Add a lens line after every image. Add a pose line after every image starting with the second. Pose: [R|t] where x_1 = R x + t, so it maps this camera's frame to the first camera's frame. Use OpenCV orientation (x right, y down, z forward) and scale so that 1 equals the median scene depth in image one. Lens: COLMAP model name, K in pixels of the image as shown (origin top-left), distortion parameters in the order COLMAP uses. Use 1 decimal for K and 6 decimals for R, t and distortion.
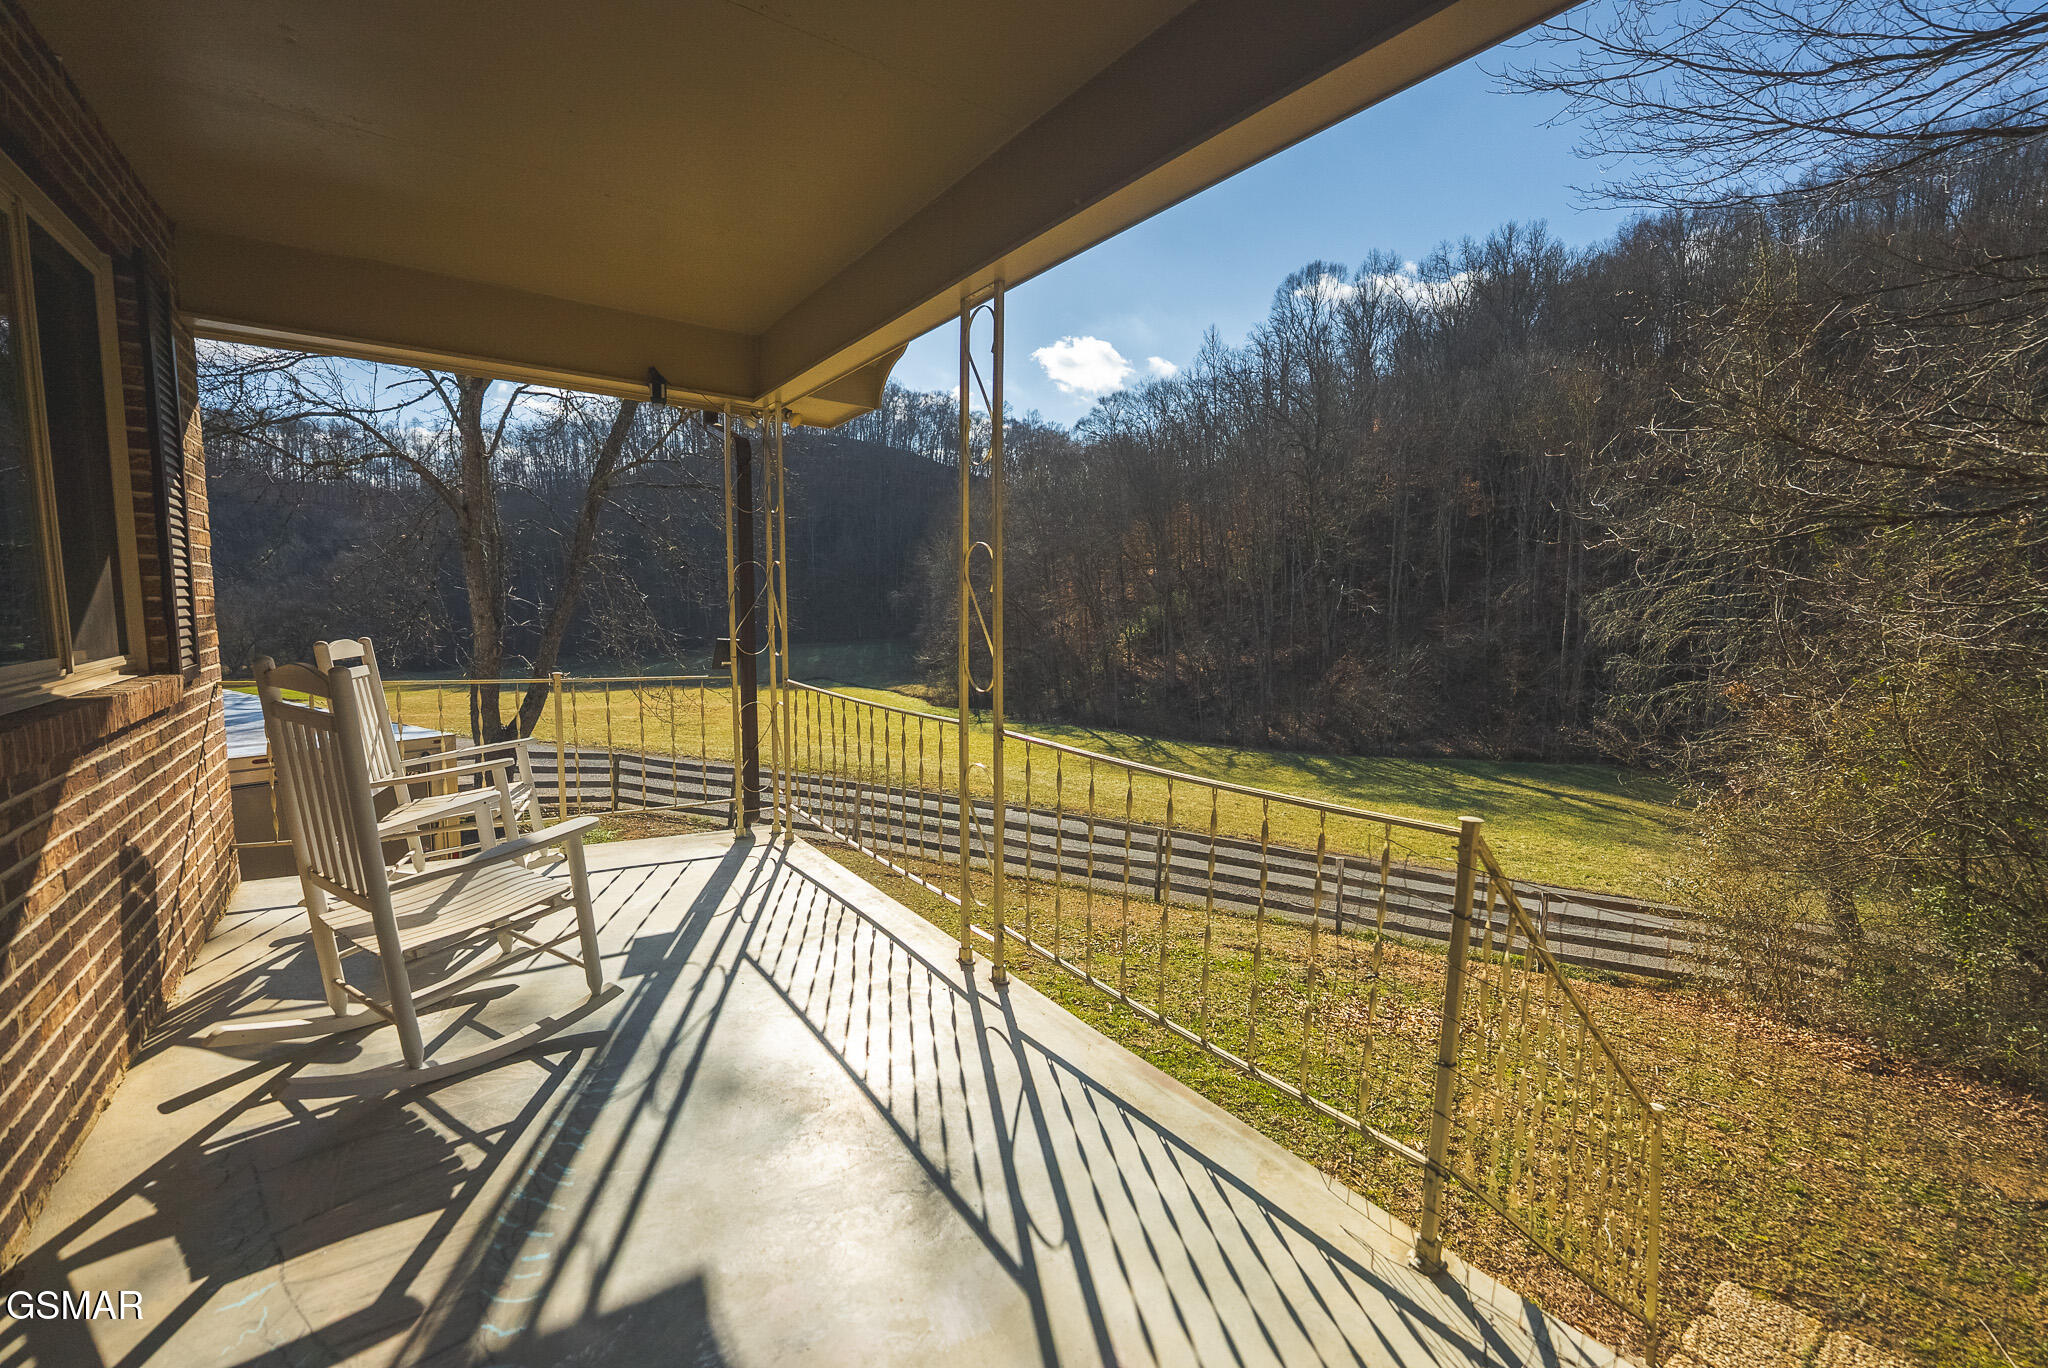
lens RADIAL K [[836.6, 0, 1026.7], [0, 836.6, 684.3], [0, 0, 1]] dist [-0.030305, 0.003373]
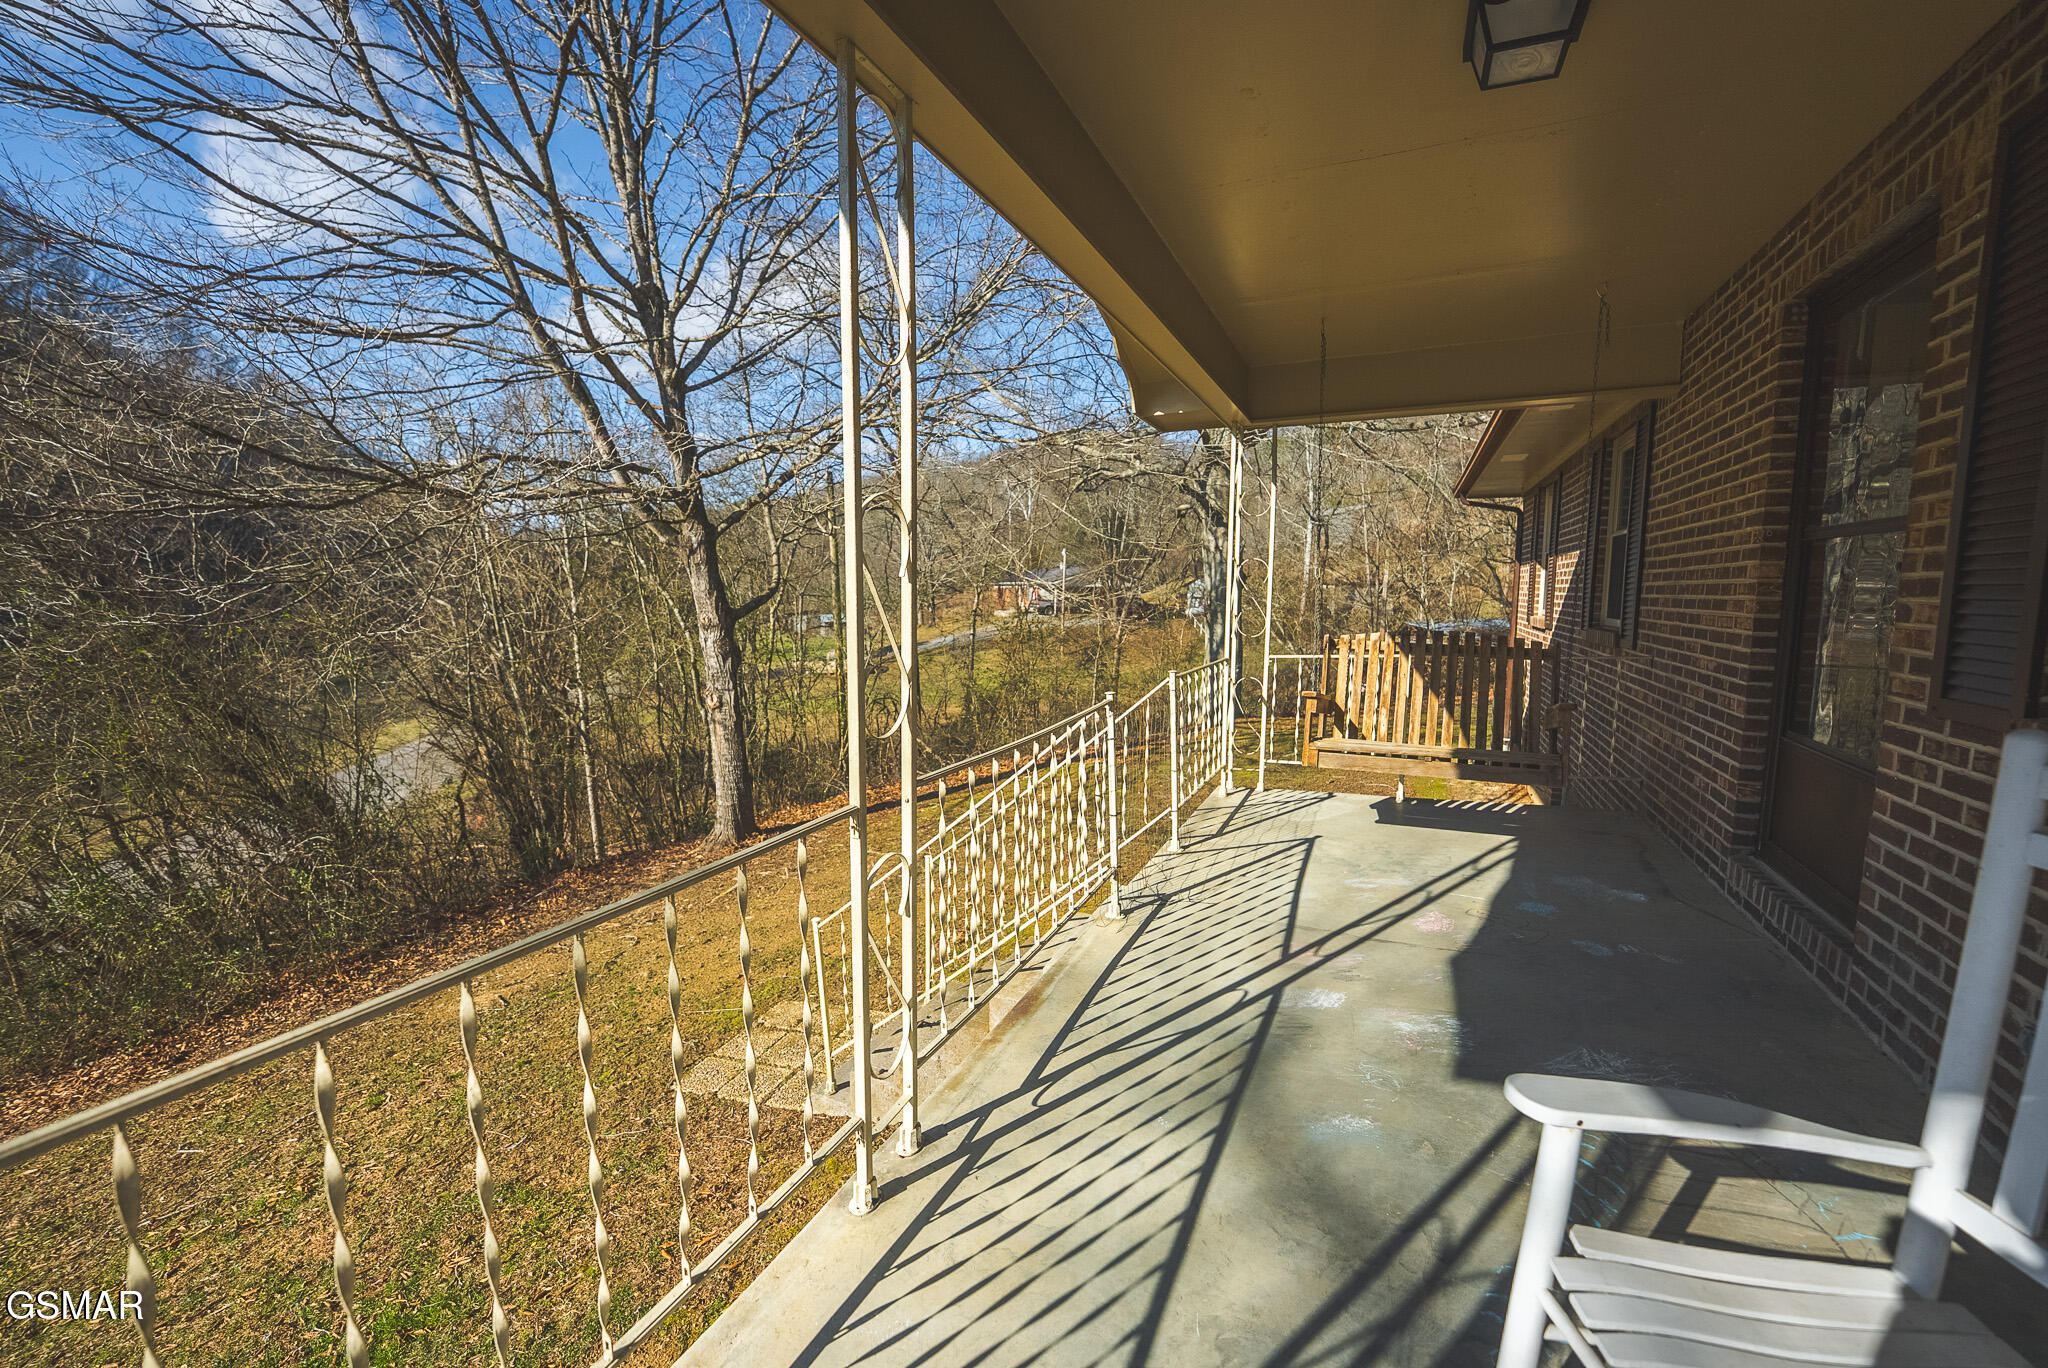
lens RADIAL K [[836.6, 0, 1028.3], [0, 836.6, 696.2], [0, 0, 1]] dist [-0.030305, 0.003373]
pose [[-0.498442, -0.118839, 0.858739, -0.830070], [0.089015, 0.978309, 0.187053, -0.168488], [-0.862341, 0.169675, -0.477051, 1.569012]]
